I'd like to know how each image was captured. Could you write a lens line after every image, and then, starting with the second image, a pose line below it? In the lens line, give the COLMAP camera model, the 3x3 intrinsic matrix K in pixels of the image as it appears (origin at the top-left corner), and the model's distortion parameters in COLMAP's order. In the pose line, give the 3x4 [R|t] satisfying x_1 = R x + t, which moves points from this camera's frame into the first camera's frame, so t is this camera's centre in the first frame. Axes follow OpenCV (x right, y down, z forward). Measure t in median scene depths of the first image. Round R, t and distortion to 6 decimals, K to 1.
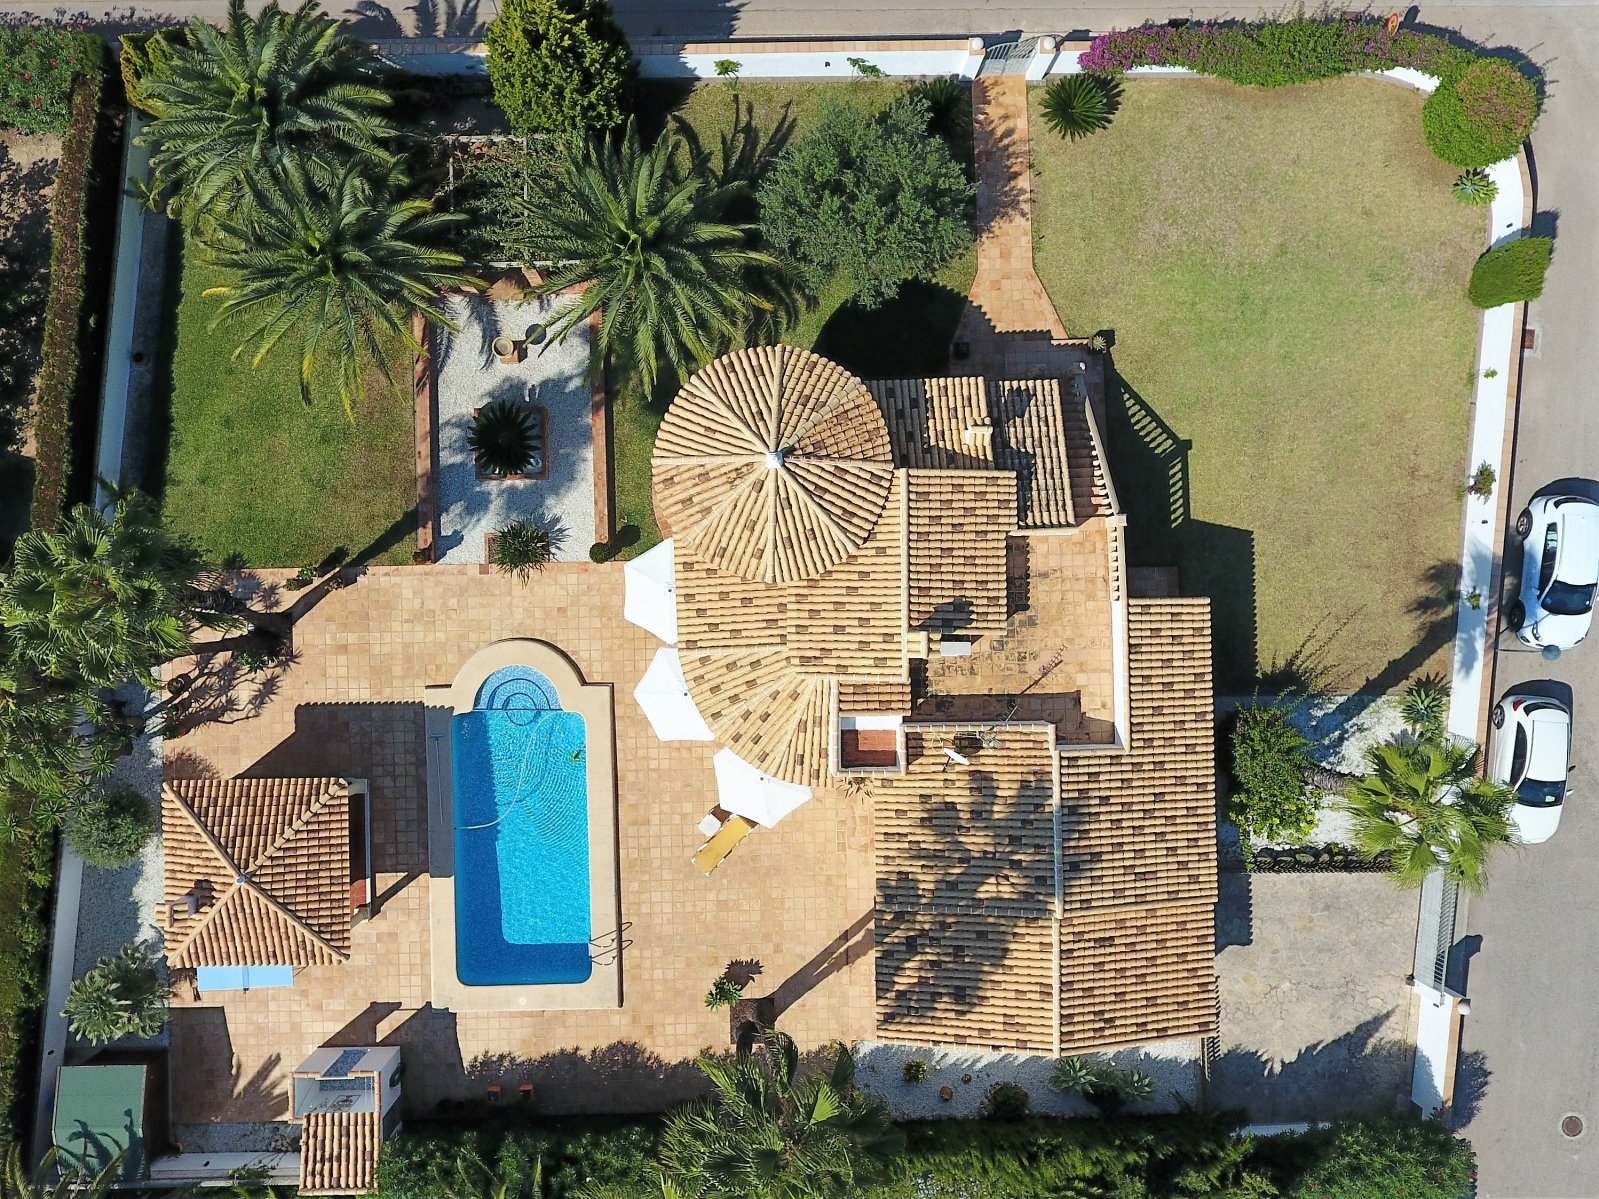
lens RADIAL K [[1259.3, 0, 799.5], [0, 1259.3, 599.5], [0, 0, 1]] dist [0.009853, 0.001540]
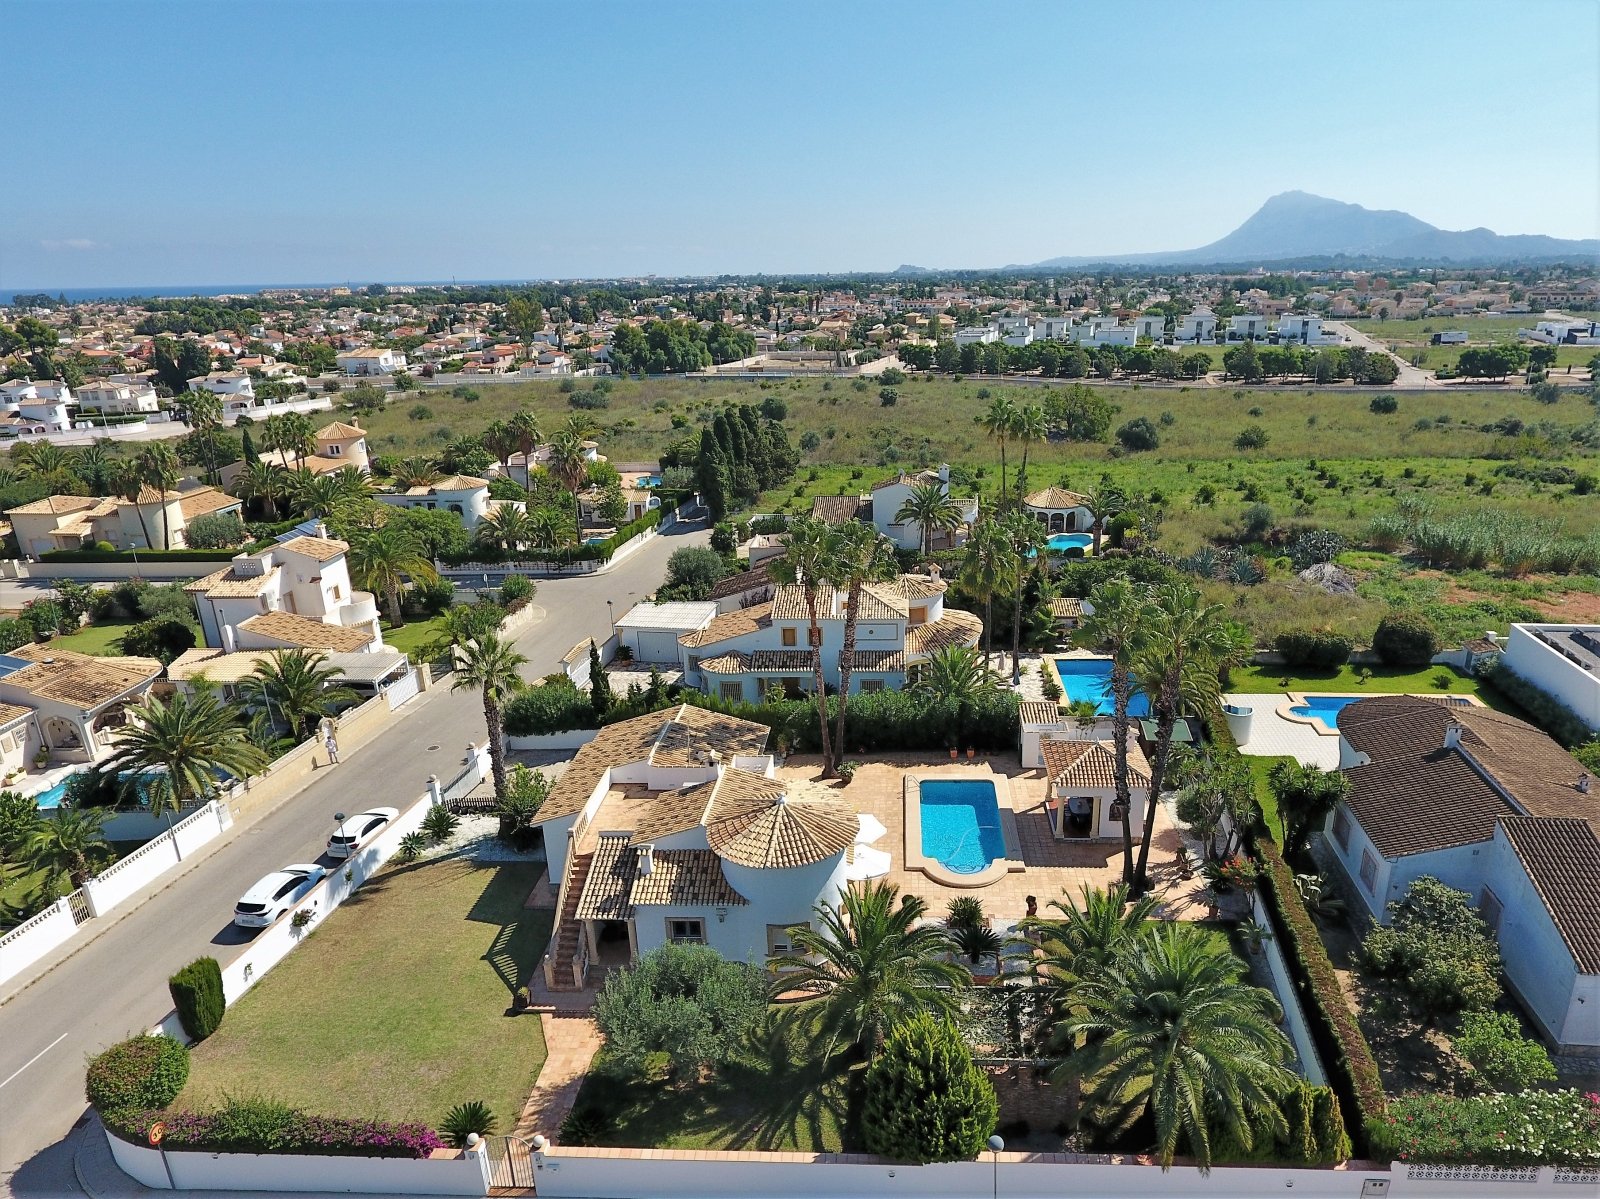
lens RADIAL K [[1260.1, 0, 800.0], [0, 1260.1, 599.5], [0, 0, 1]] dist [0.009853, 0.001540]
pose [[-0.992648, -0.021082, 0.119189, -0.205145], [0.120920, -0.216276, 0.968815, -1.432264], [0.005353, 0.976105, 0.217235, 0.346963]]
